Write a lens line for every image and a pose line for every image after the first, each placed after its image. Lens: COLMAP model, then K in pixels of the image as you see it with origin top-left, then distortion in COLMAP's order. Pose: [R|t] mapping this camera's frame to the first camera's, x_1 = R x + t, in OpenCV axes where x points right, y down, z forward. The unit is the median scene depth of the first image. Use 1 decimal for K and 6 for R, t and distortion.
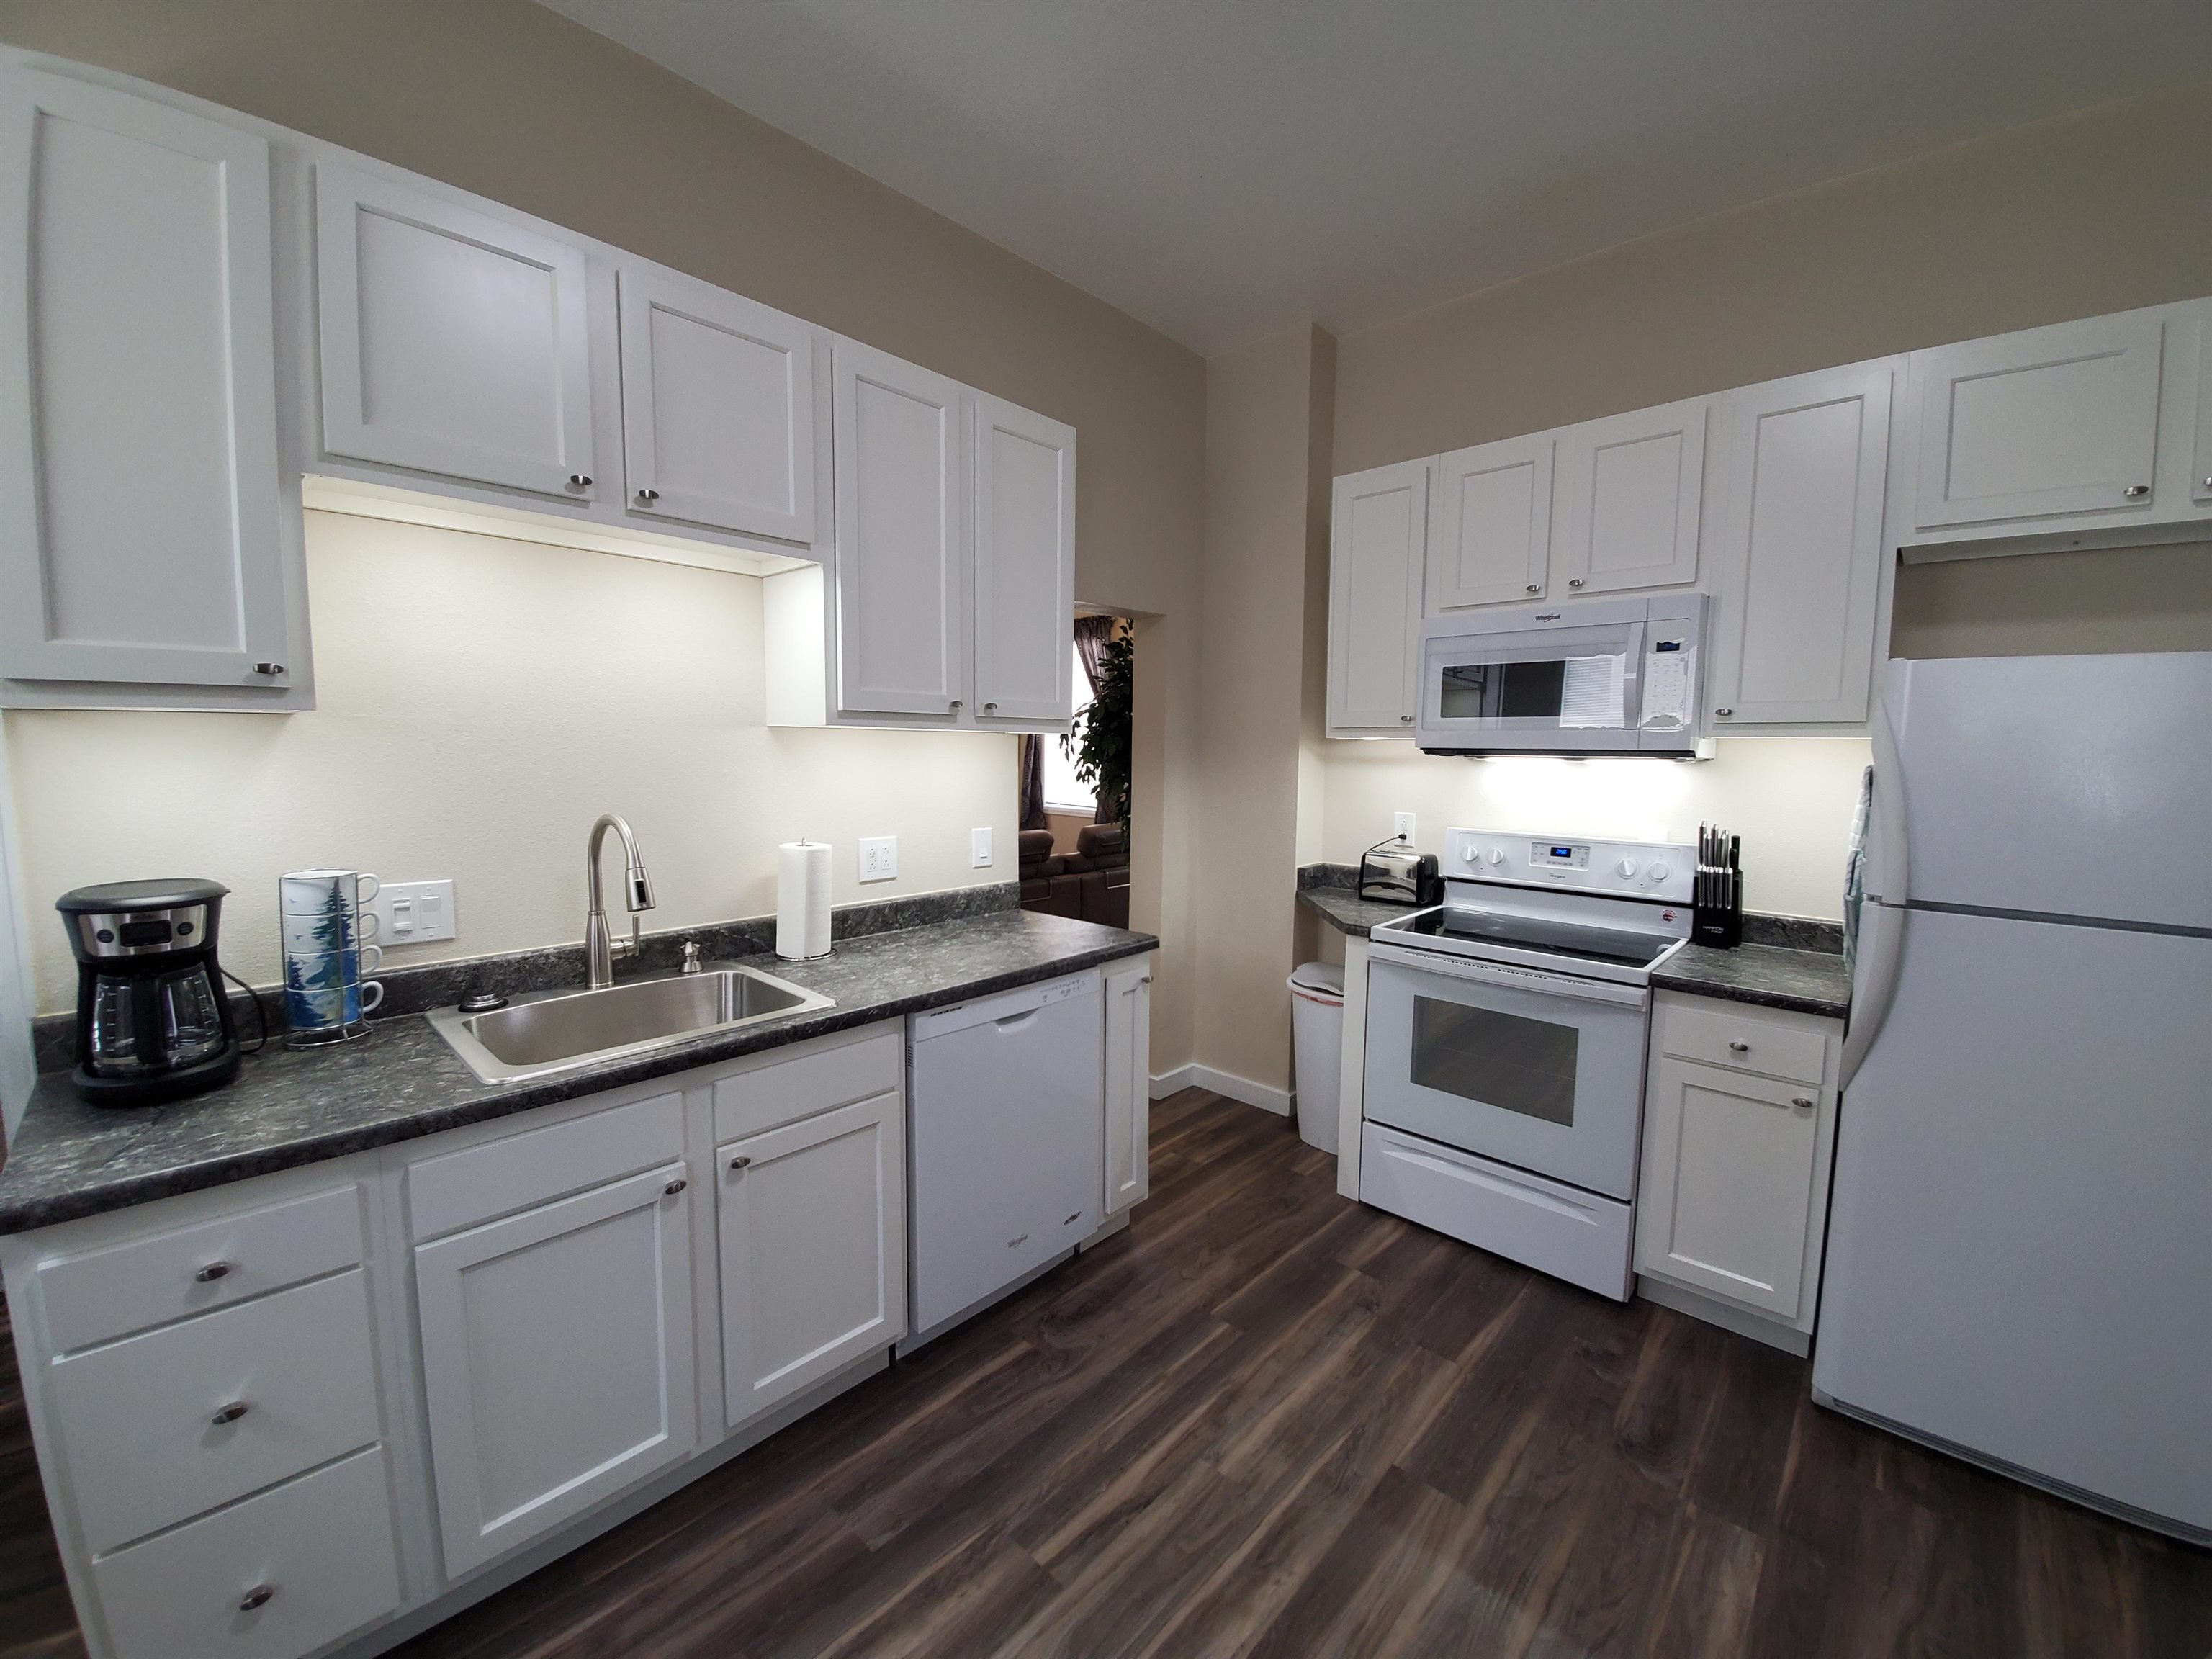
lens RADIAL K [[889.0, 0, 1105.5], [0, 889.0, 826.4], [0, 0, 1]] dist [-0.014917, -0.001766]
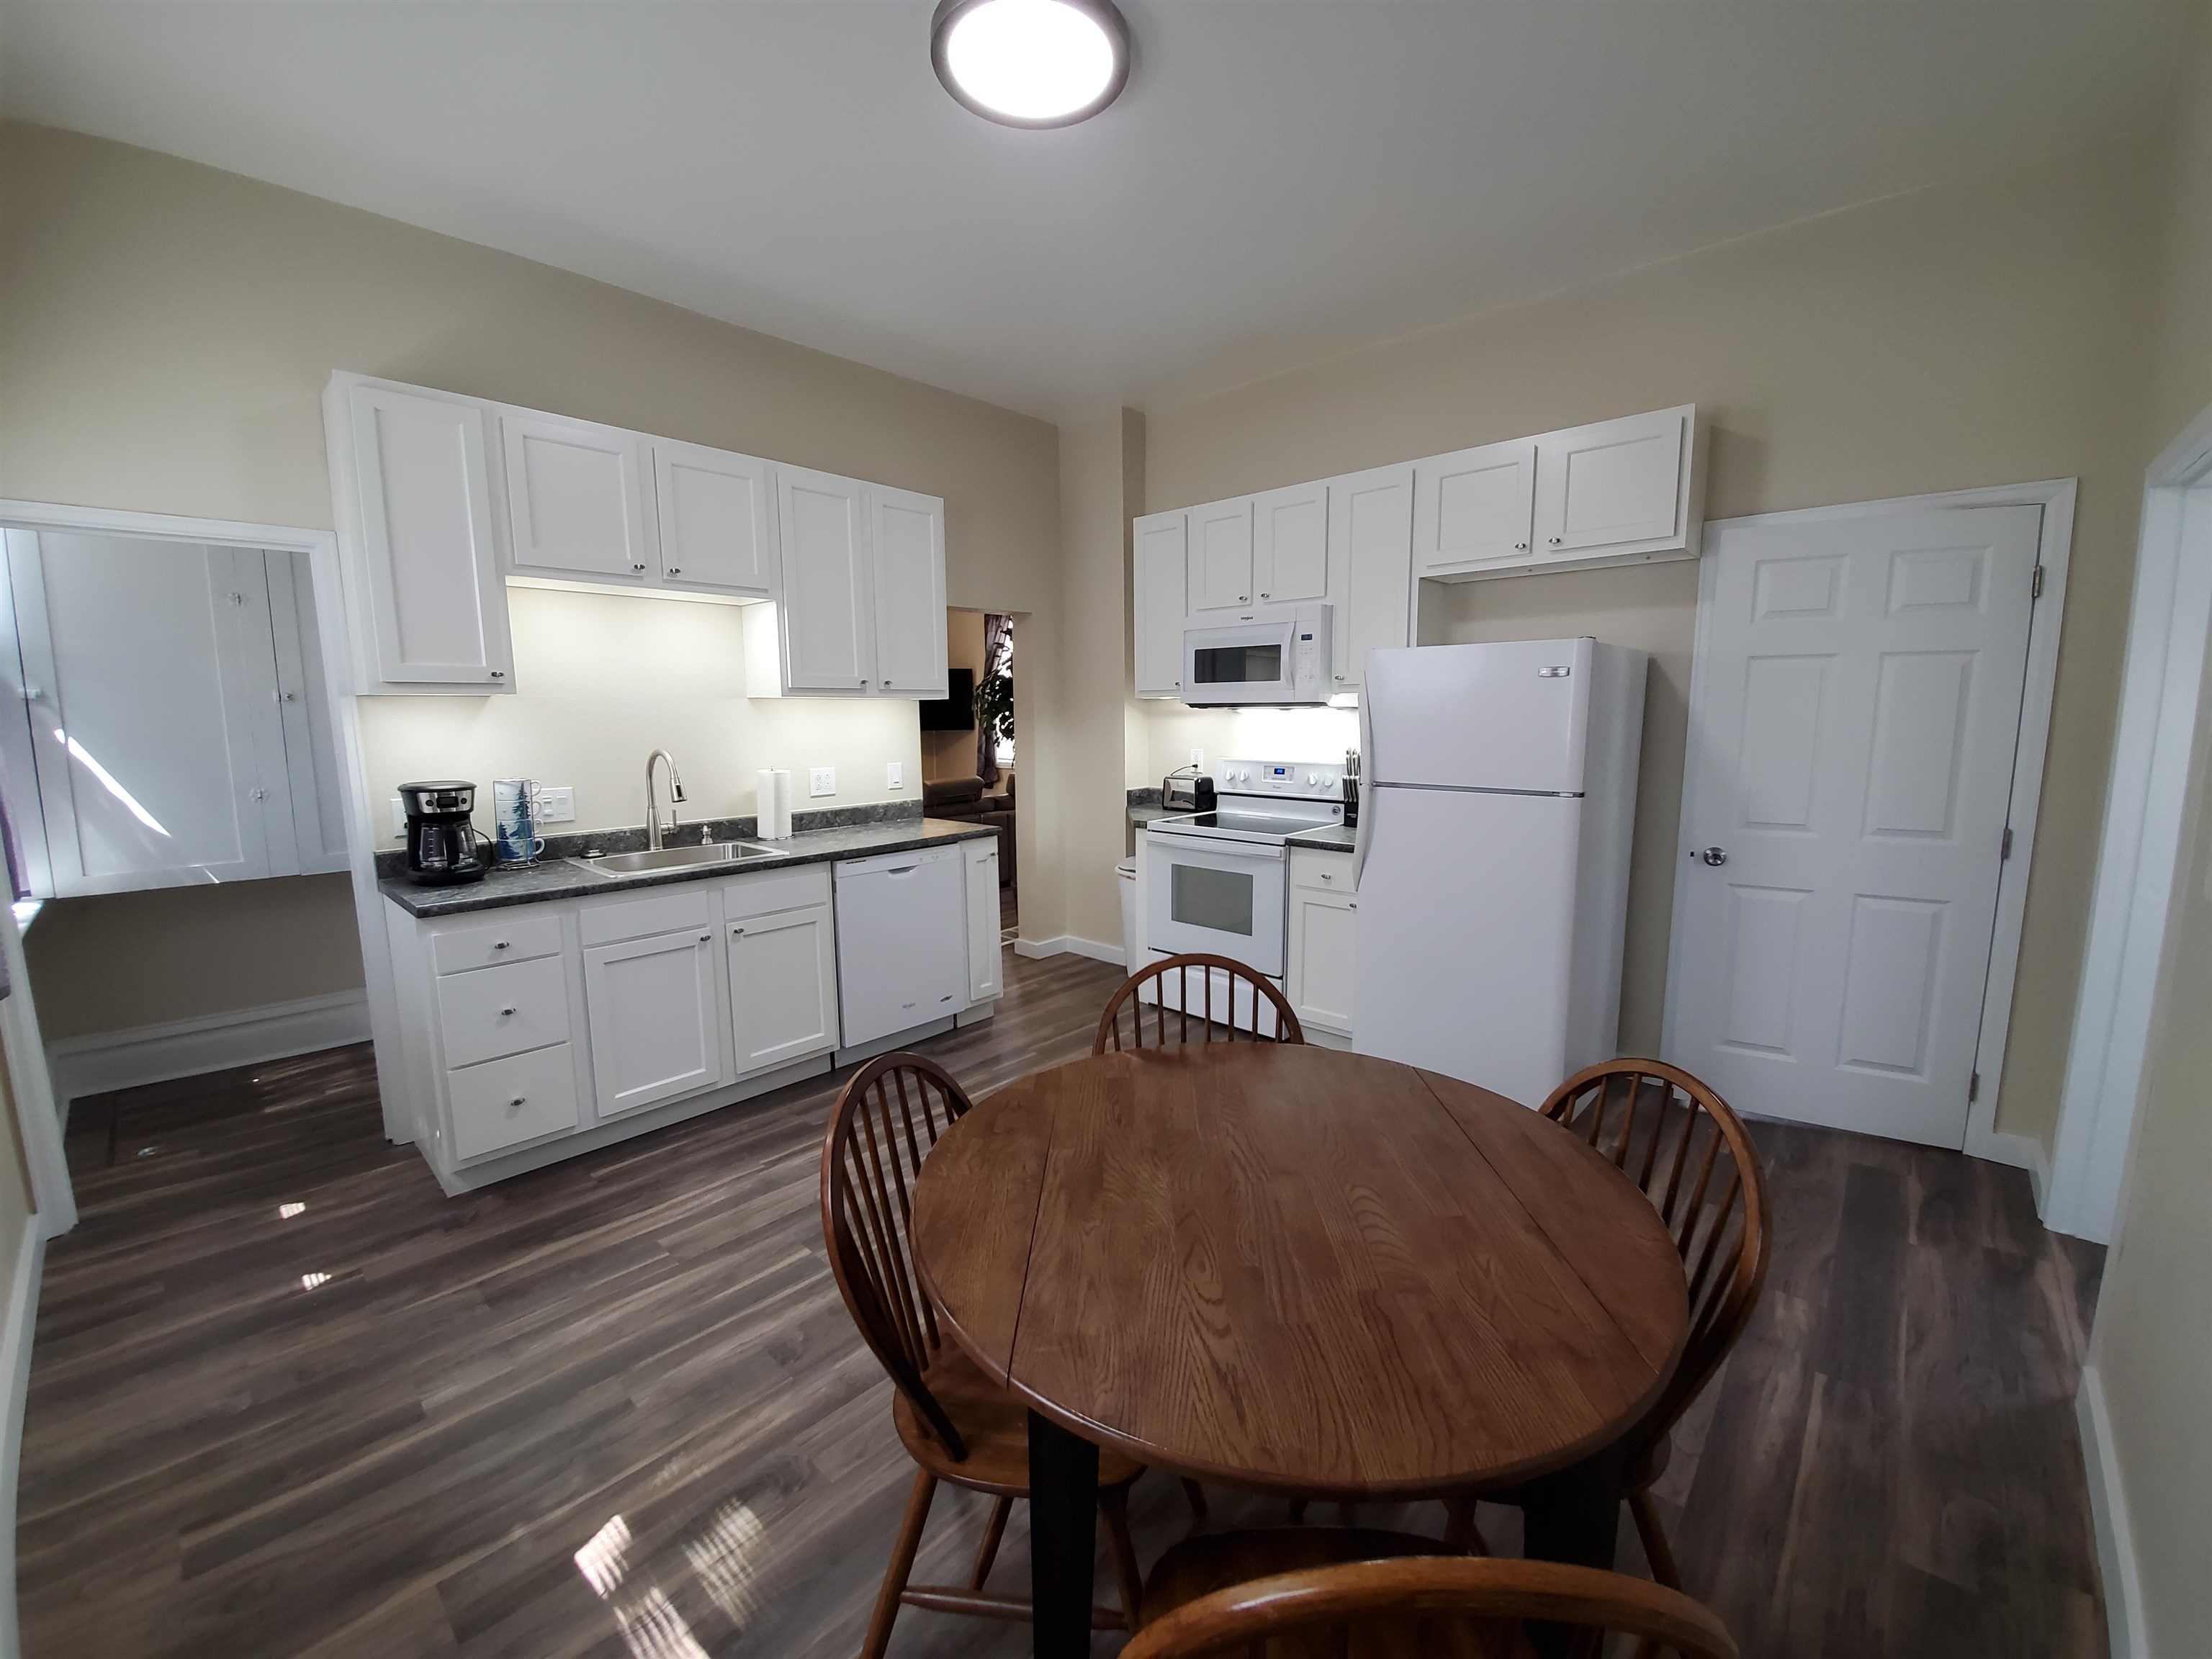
lens RADIAL K [[889.0, 0, 1111.0], [0, 889.0, 830.2], [0, 0, 1]] dist [-0.014917, -0.001766]
pose [[0.999785, -0.019909, 0.005842, 0.293101], [0.019645, 0.998914, 0.042244, 0.079950], [-0.006677, -0.042121, 0.999090, -0.692869]]
